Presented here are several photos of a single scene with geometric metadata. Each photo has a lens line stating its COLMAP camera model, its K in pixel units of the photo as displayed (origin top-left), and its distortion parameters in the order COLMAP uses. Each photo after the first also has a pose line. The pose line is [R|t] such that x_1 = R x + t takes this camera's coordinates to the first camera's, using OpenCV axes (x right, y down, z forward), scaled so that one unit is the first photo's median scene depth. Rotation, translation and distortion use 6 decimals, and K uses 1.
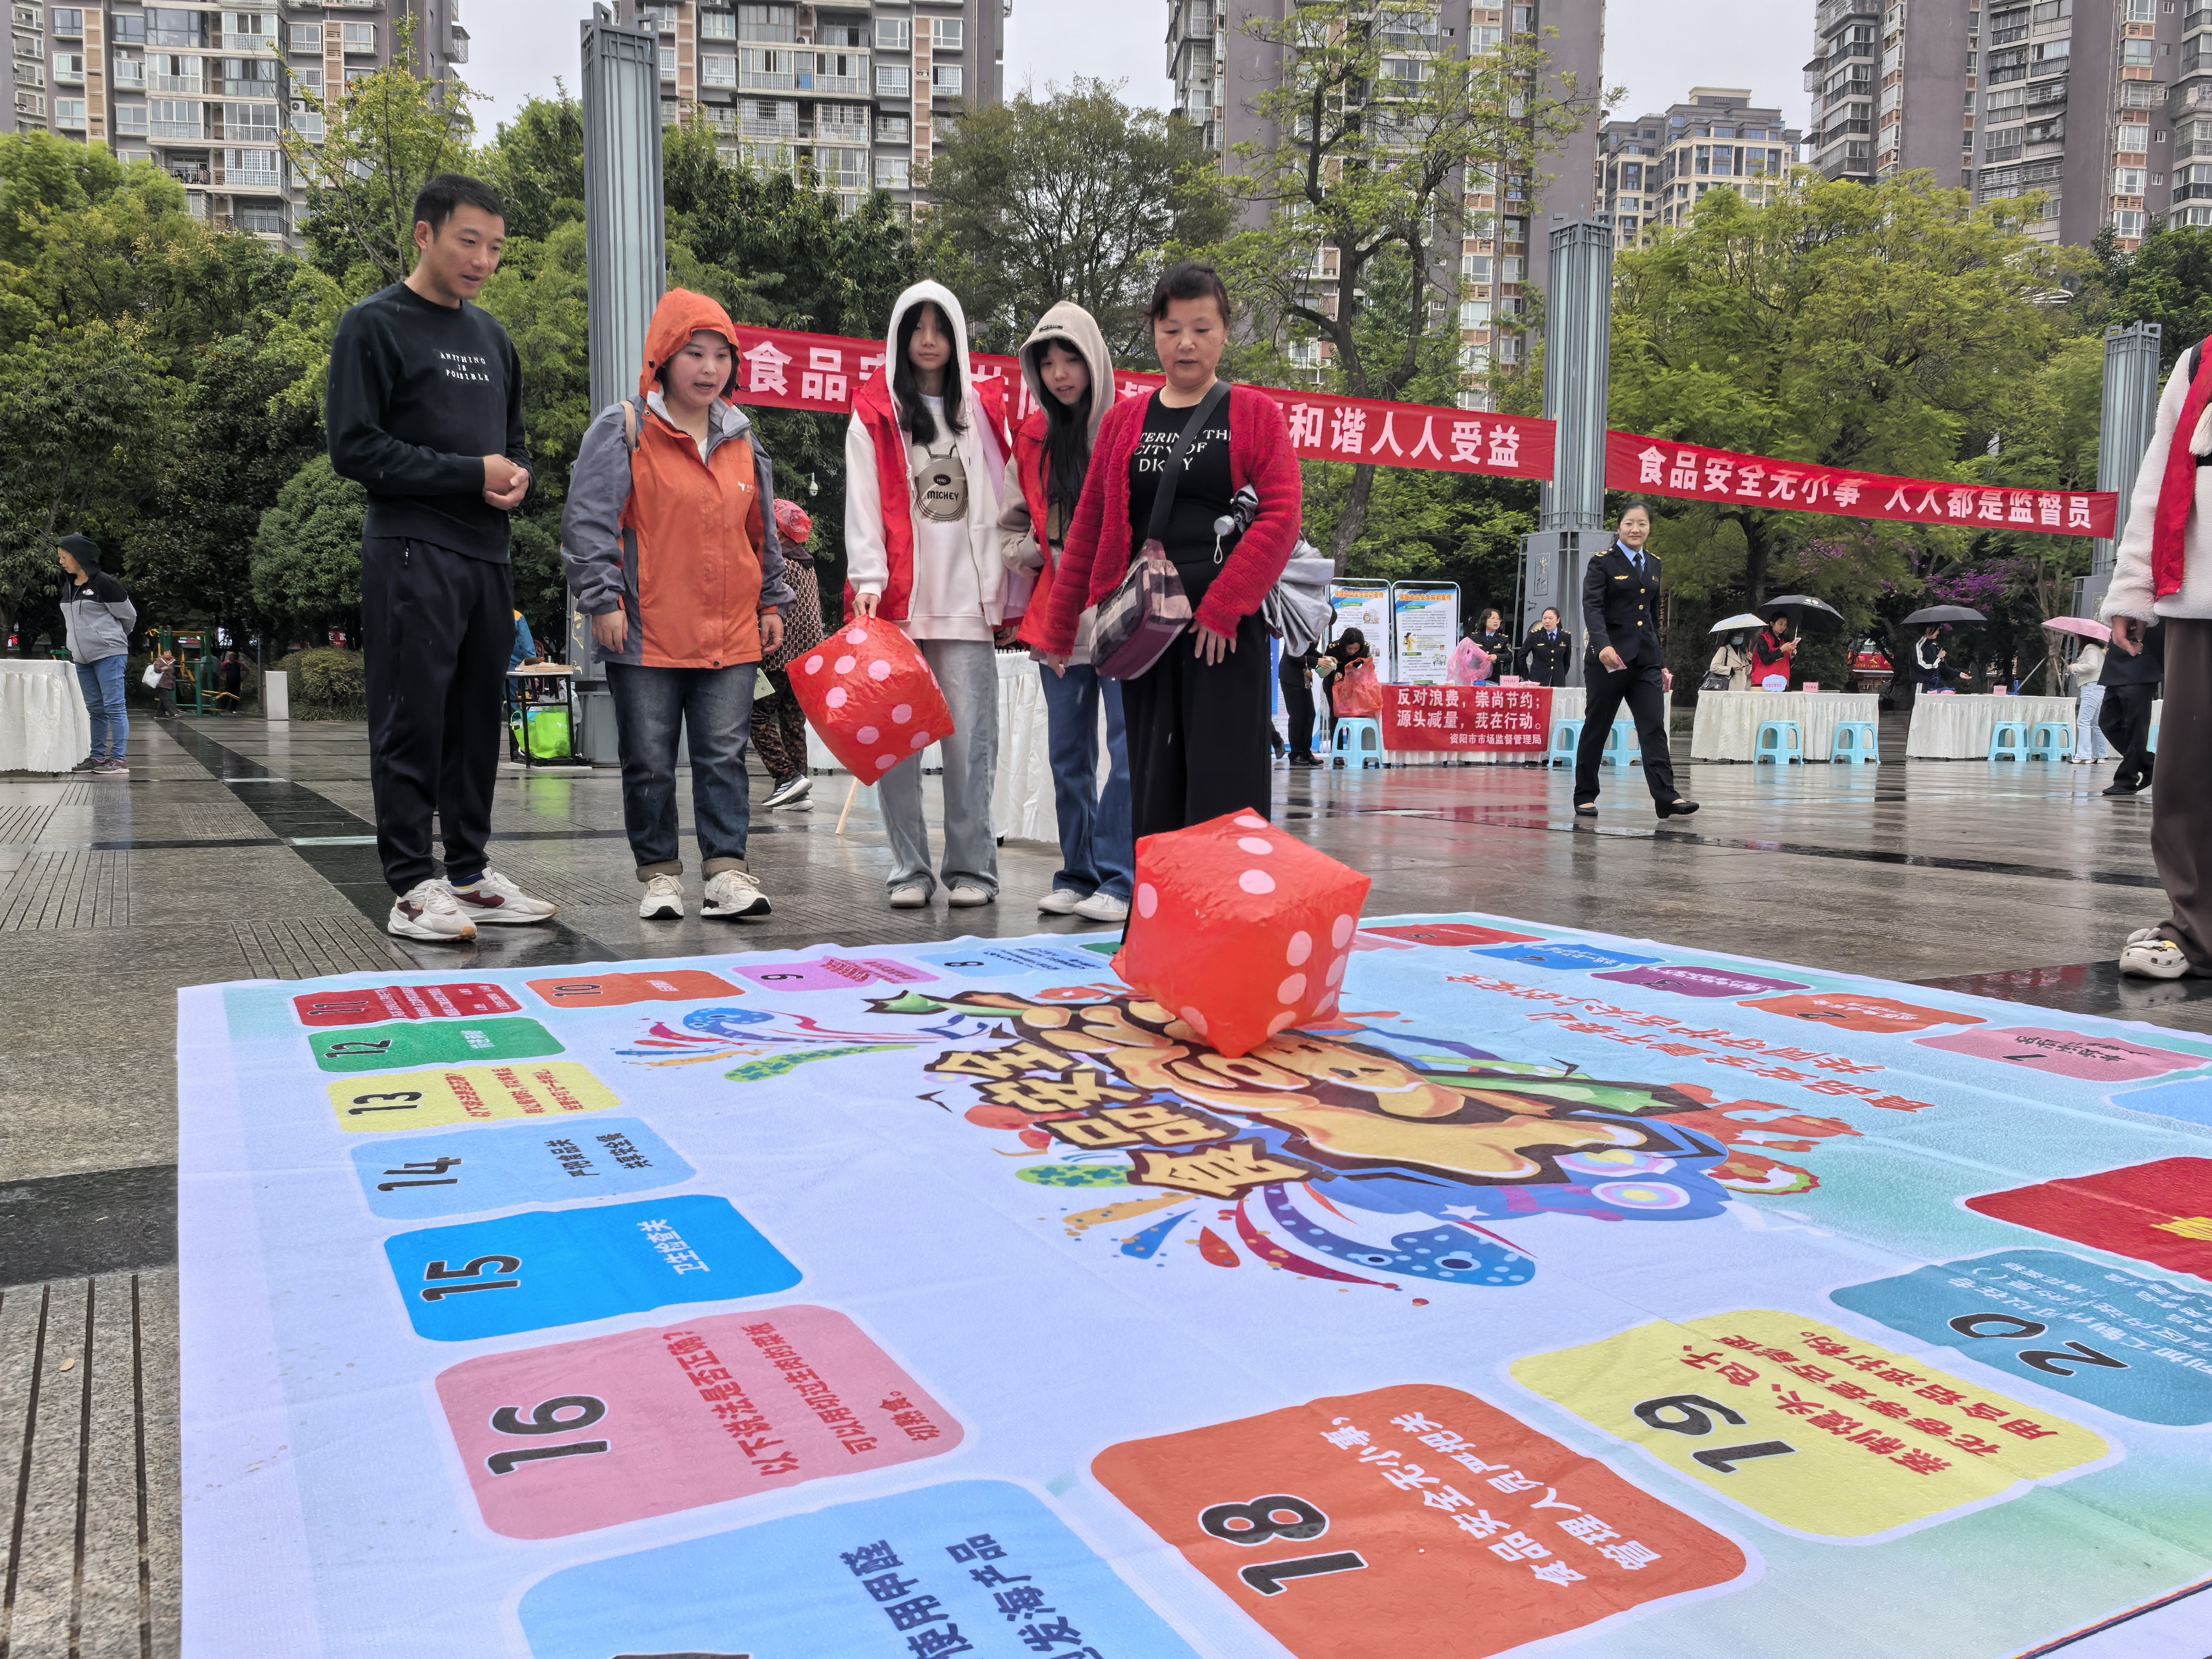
lens RADIAL K [[1738.1, 0, 1101.2], [0, 1738.1, 837.3], [0, 0, 1]] dist [0.004787, -0.008525]
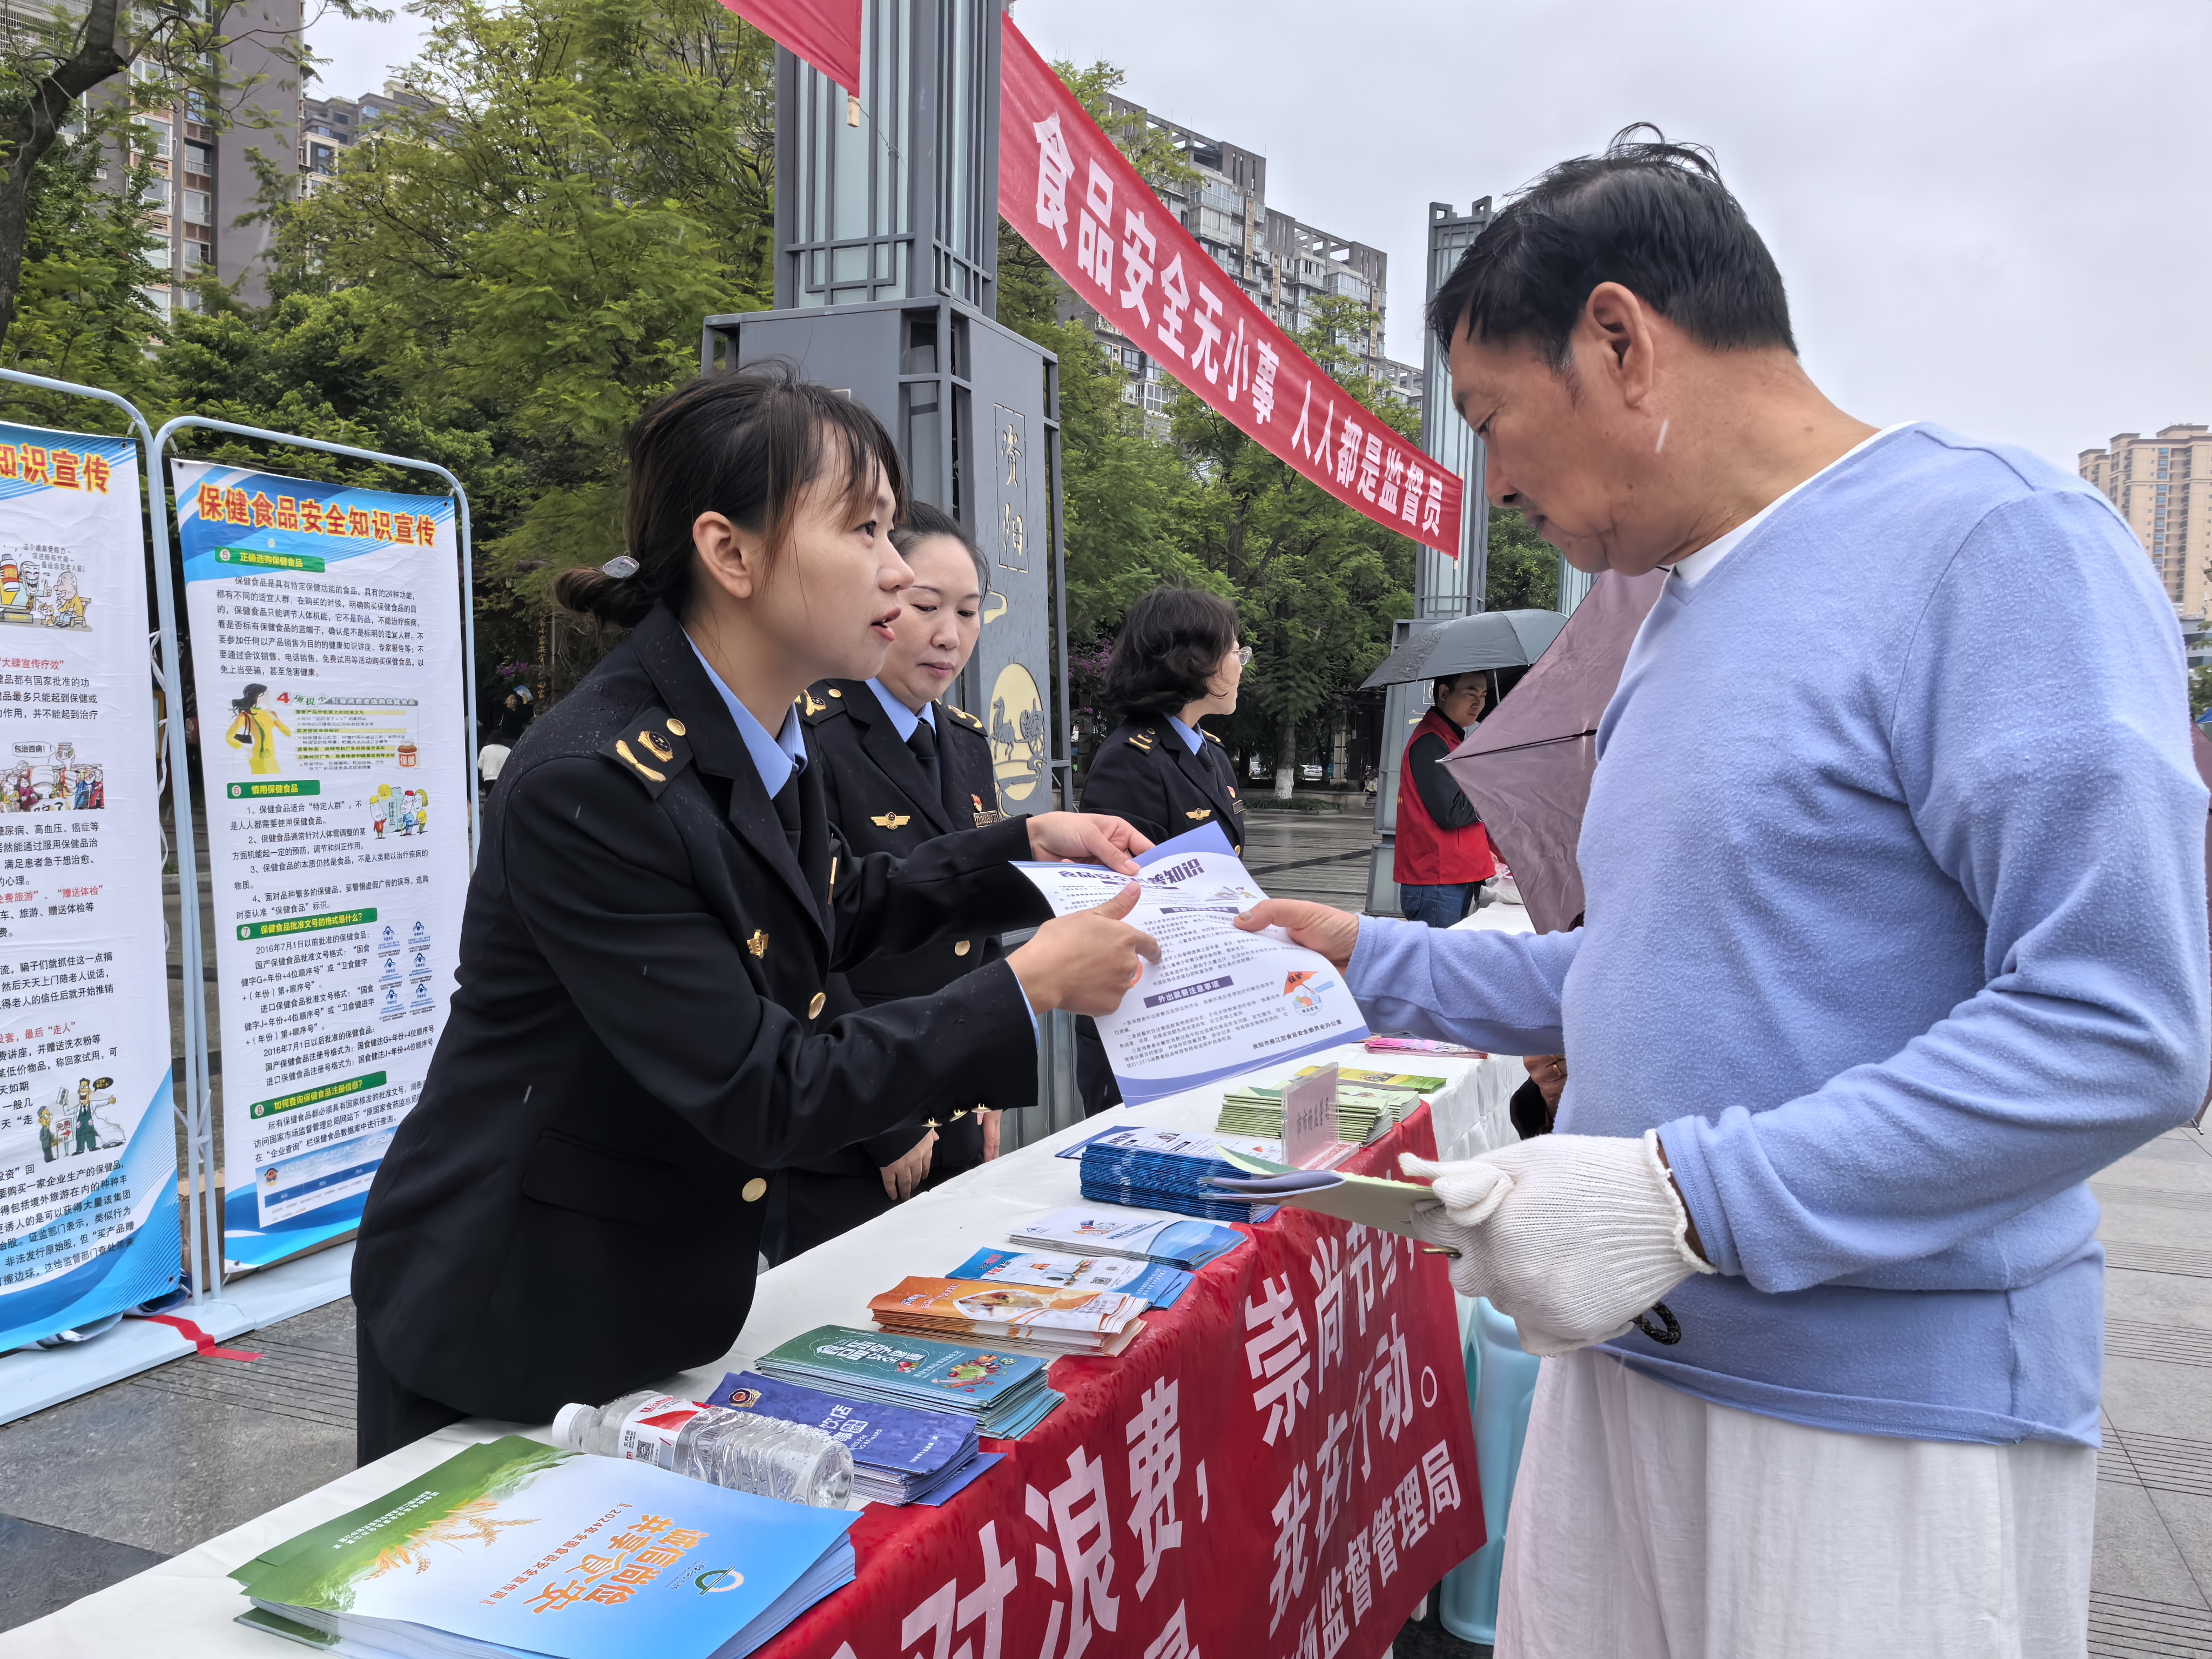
lens RADIAL K [[1738.1, 0, 1105.0], [0, 1738.1, 847.0], [0, 0, 1]] dist [0.004787, -0.008525]
pose [[0.755226, -0.027940, 0.654868, 0.118200], [0.036197, 0.999344, 0.000894, -0.094832], [-0.654464, 0.023029, 0.755743, 0.778544]]
